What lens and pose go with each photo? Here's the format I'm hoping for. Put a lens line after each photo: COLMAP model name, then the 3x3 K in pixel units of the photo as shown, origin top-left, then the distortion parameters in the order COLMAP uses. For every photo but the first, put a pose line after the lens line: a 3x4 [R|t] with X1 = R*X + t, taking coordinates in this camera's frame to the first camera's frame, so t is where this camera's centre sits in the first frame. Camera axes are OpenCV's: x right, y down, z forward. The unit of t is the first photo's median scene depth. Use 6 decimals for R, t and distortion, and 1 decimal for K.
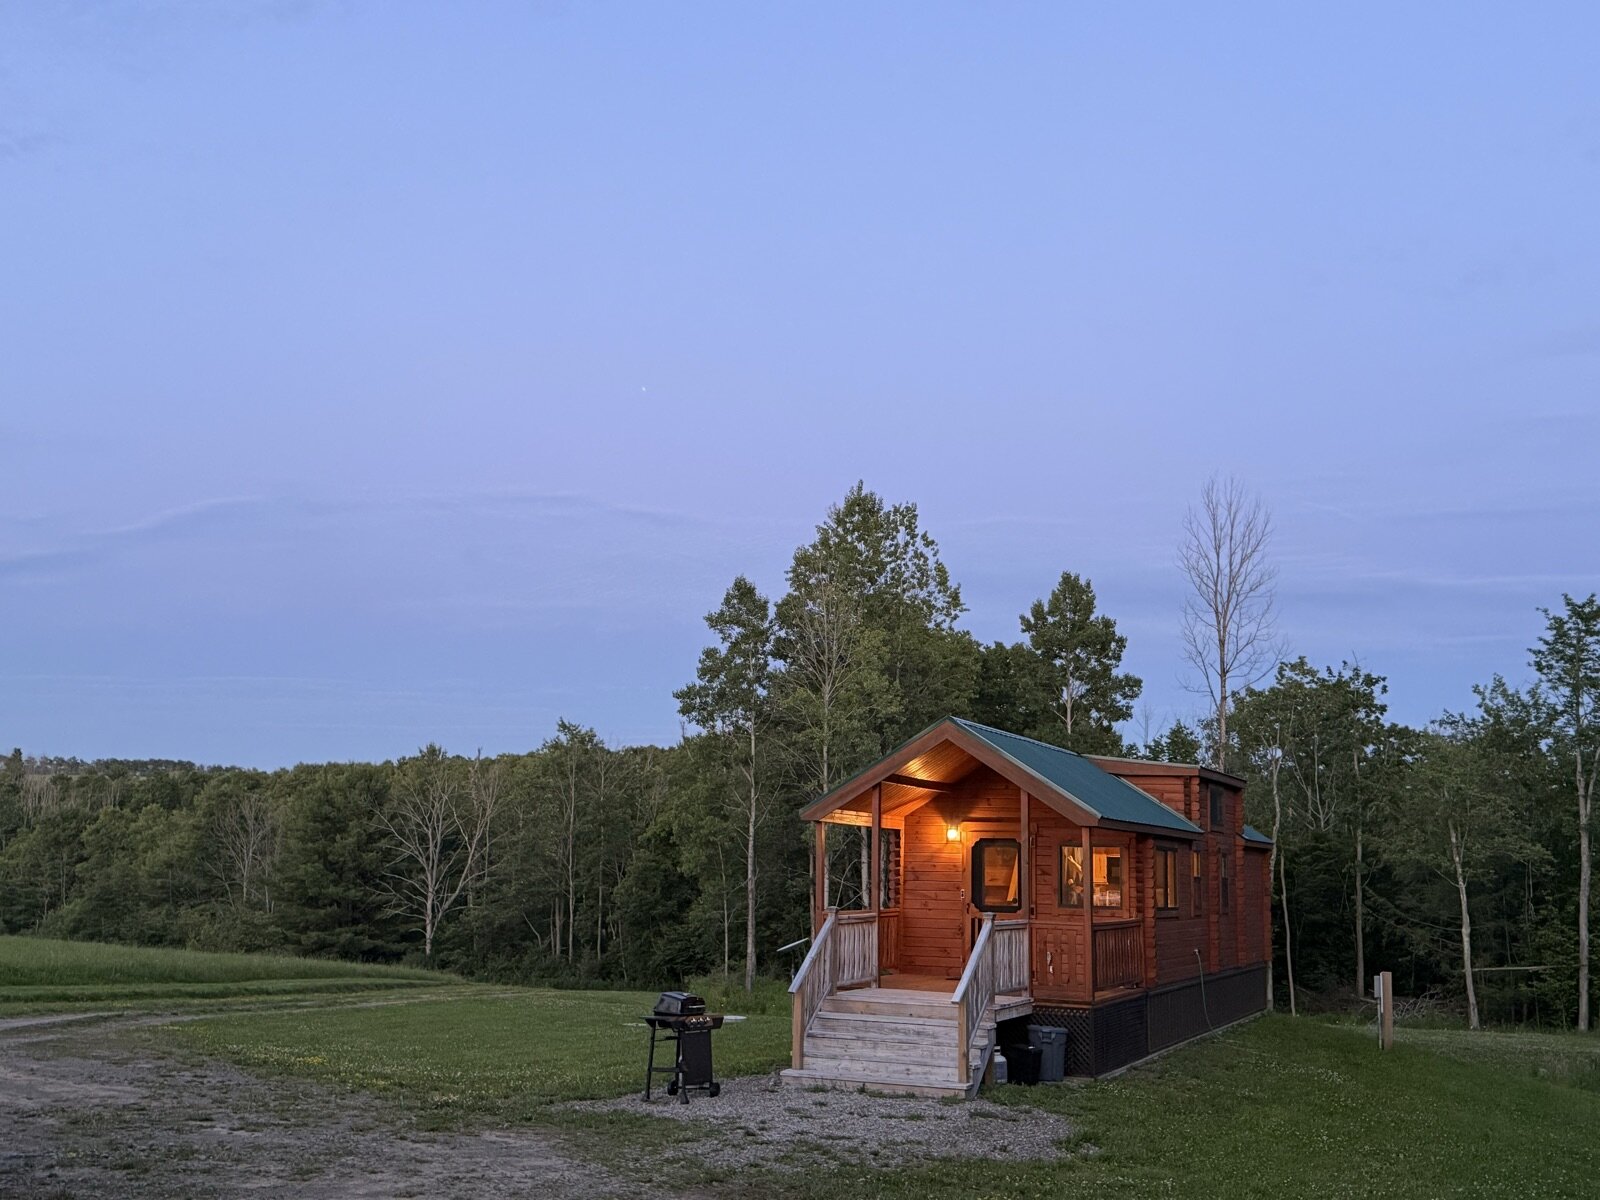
lens RADIAL K [[1738.5, 0, 794.6], [0, 1738.5, 604.9], [0, 0, 1]] dist [0.093132, 0.000000]
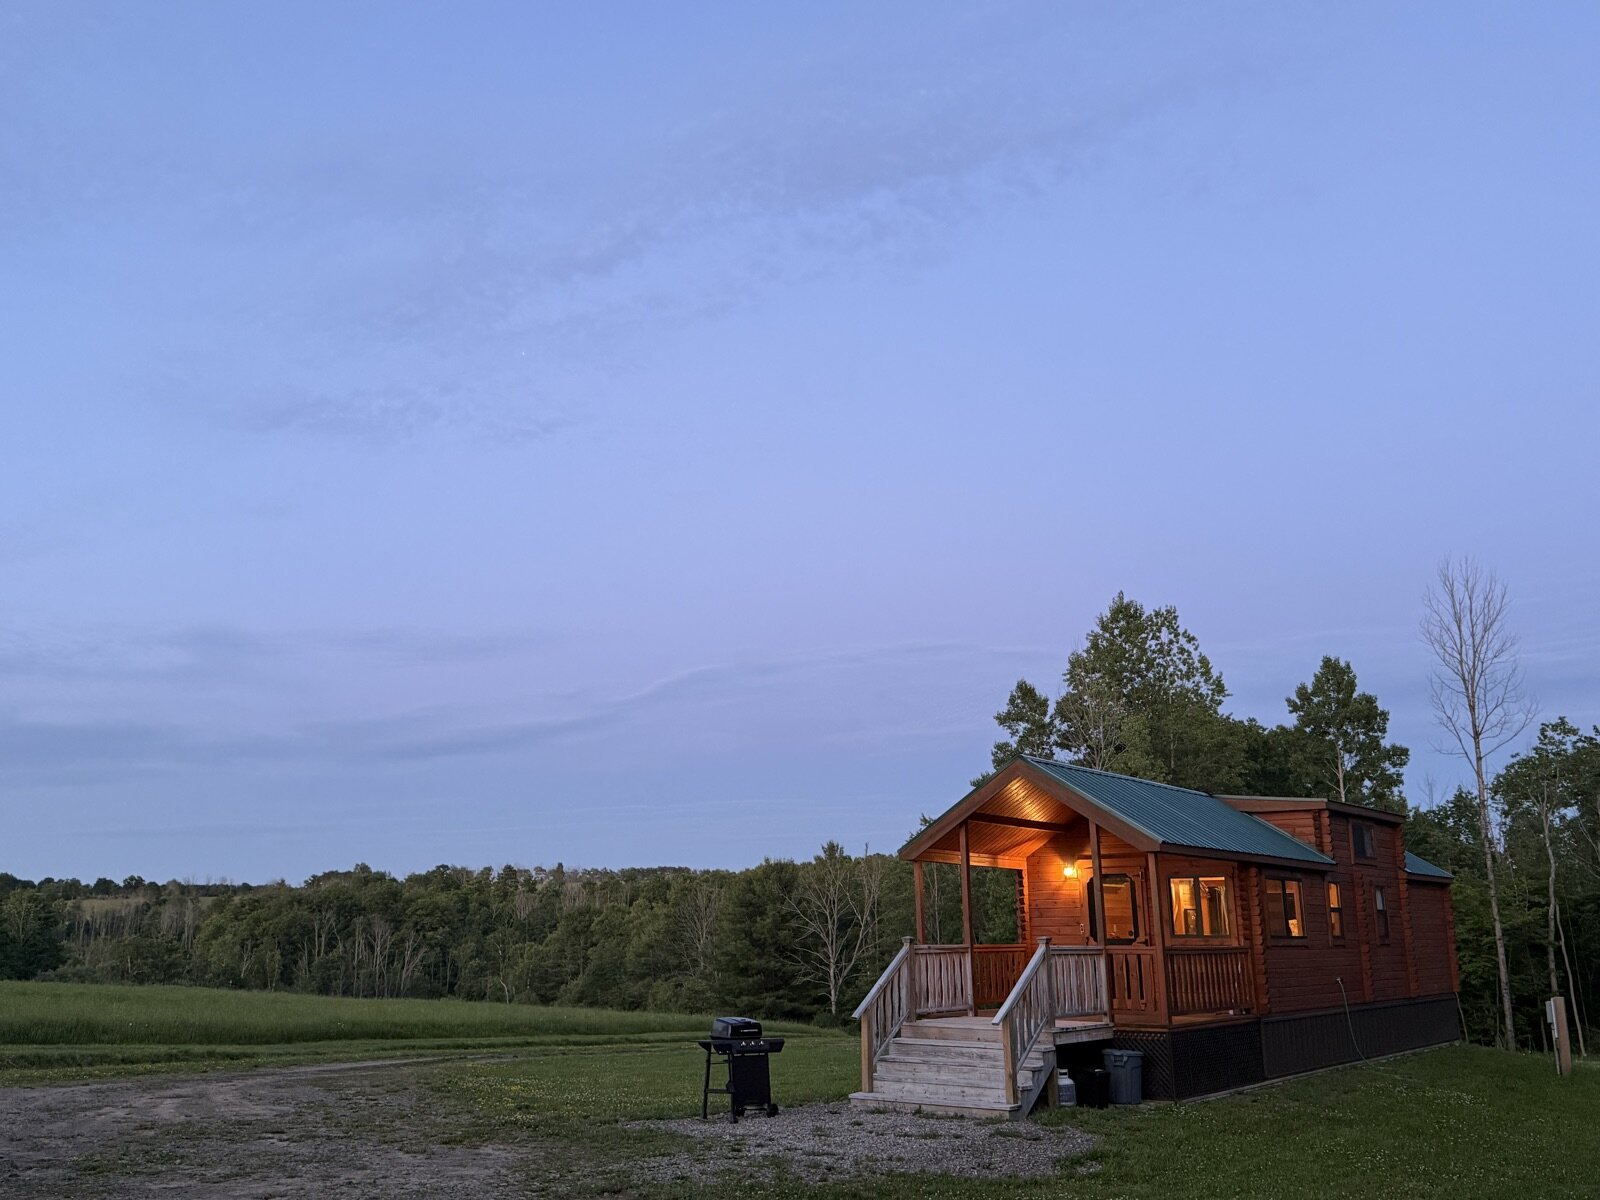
lens RADIAL K [[1394.0, 0, 785.6], [0, 1394.0, 616.2], [0, 0, 1]] dist [0.099042, -0.152059]
pose [[0.965240, -0.087662, -0.246226, 0.050980], [0.067547, 0.993739, -0.089000, 0.013915], [0.252487, 0.069275, 0.965117, 0.039279]]
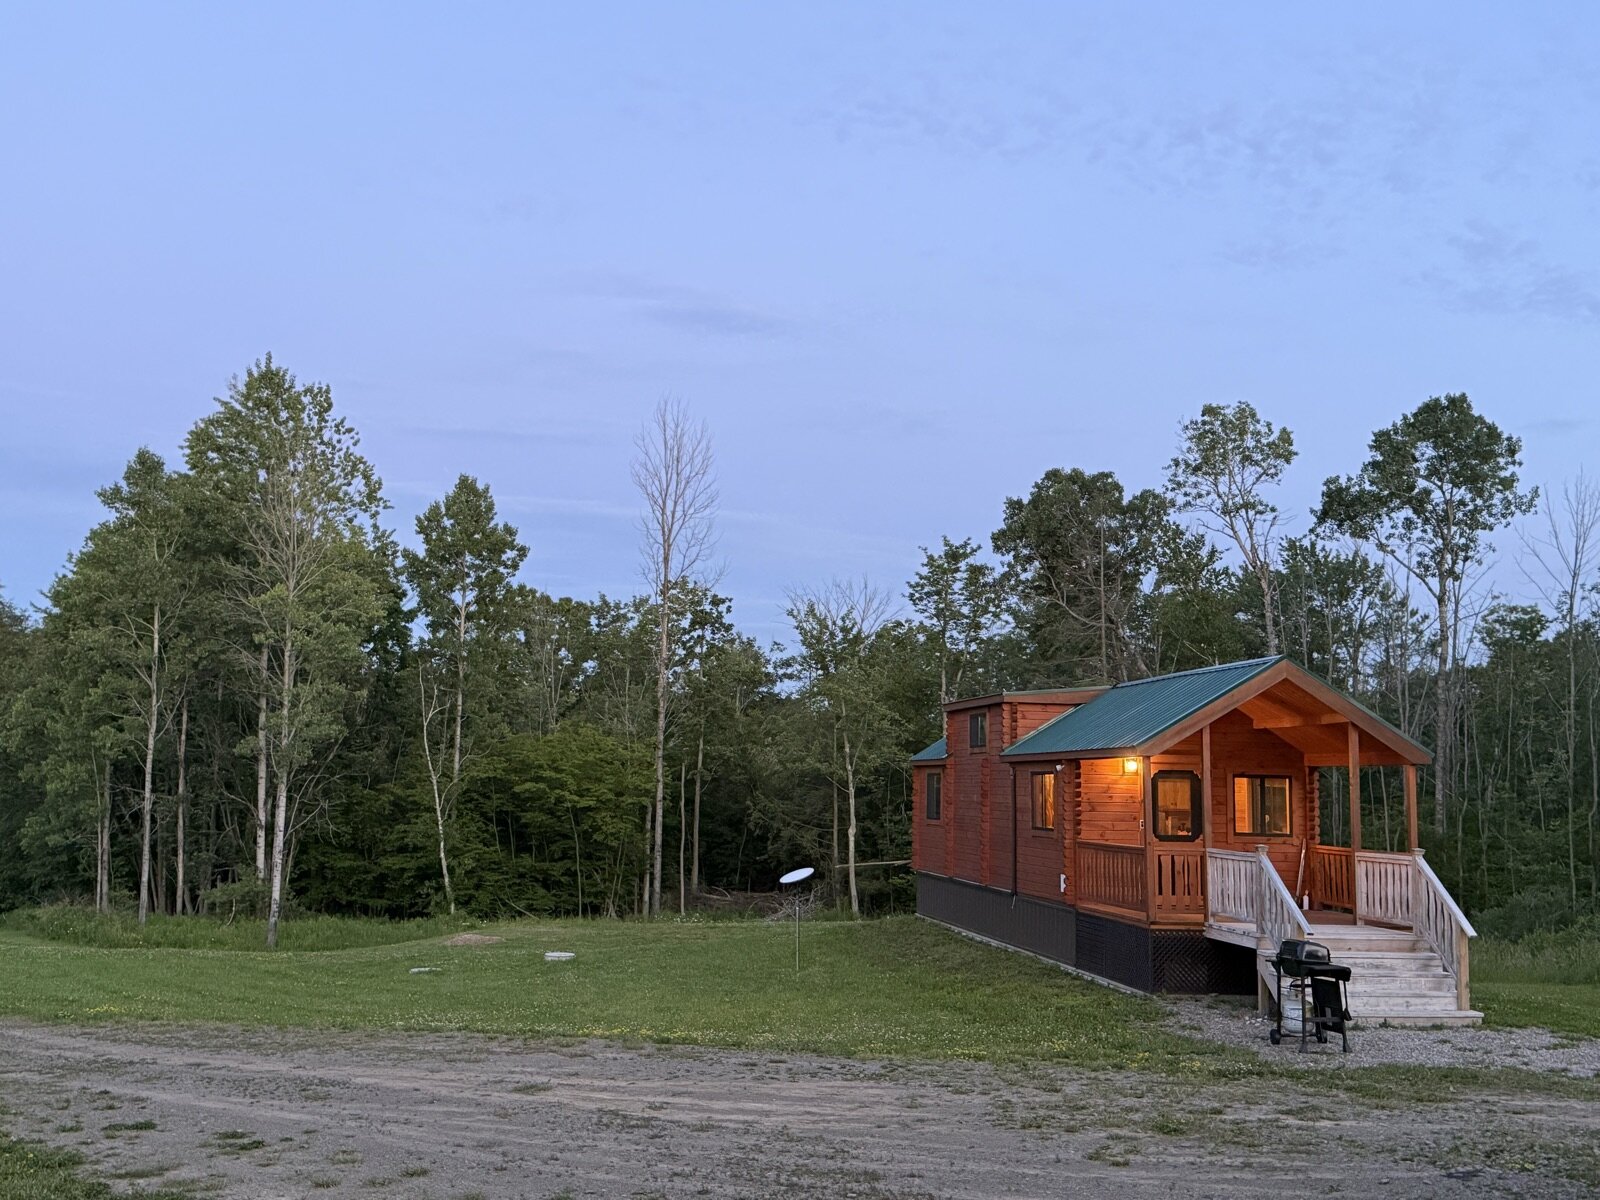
lens RADIAL K [[1738.5, 0, 814.8], [0, 1738.5, 627.4], [0, 0, 1]] dist [0.093132, 0.000000]
pose [[0.845719, 0.039017, 0.532201, -0.208742], [-0.075253, 0.996077, 0.046559, 0.006243], [-0.528296, -0.079425, 0.845337, 0.085396]]
